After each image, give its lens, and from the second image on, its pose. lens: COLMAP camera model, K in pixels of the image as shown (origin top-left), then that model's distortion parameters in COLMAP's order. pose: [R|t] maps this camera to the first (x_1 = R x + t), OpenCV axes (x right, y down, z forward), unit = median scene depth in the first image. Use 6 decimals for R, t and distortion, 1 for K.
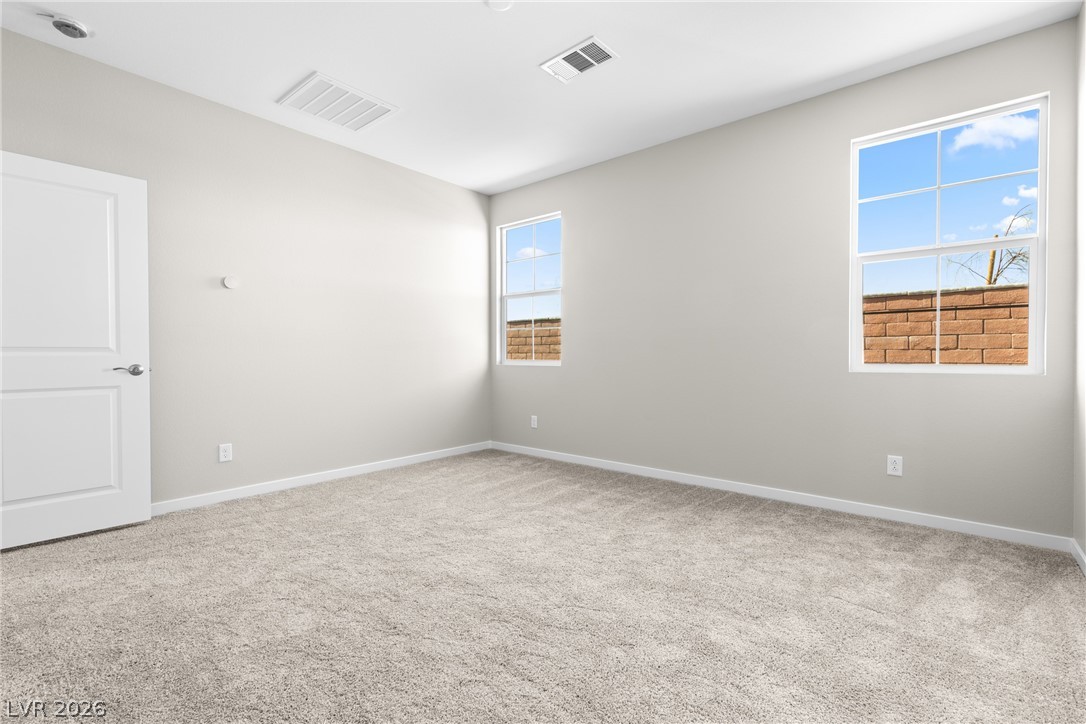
lens RADIAL K [[474.9, 0, 543.0], [0, 474.9, 362.0], [0, 0, 1]] dist [0.001125, -0.000087]
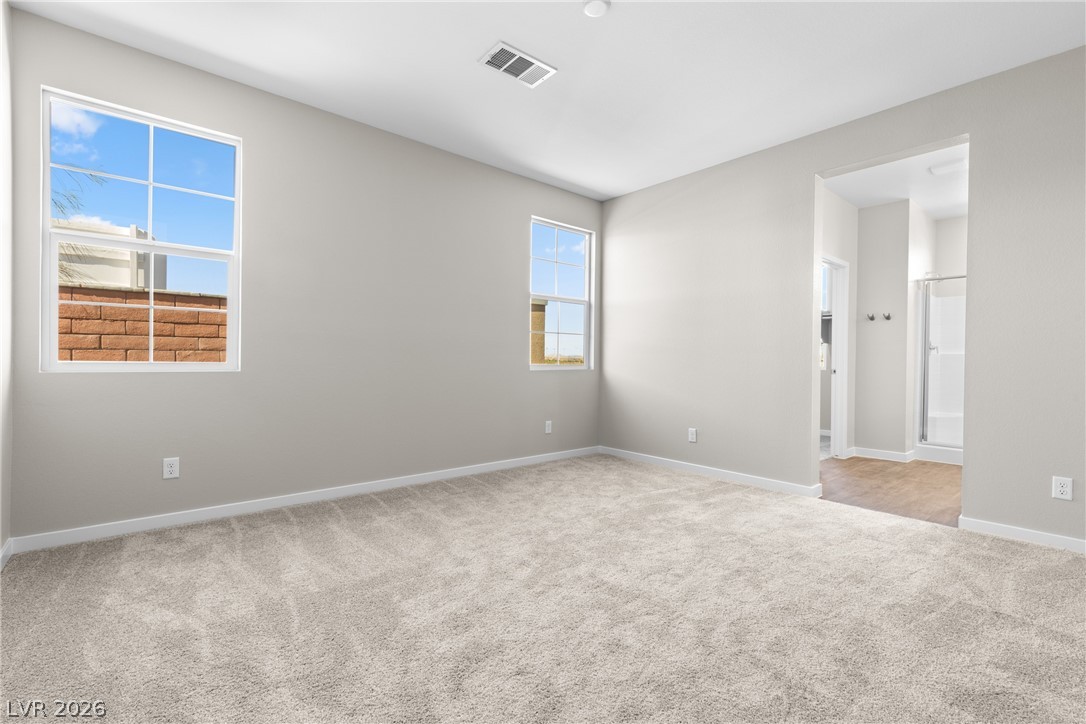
lens RADIAL K [[488.6, 0, 543.6], [0, 488.6, 360.4], [0, 0, 1]] dist [0.002948, 0.000005]
pose [[0.155368, -0.001170, 0.987856, -0.816985], [-0.000565, 0.999999, 0.001274, -0.011162], [-0.987856, -0.000756, 0.155367, 0.680326]]
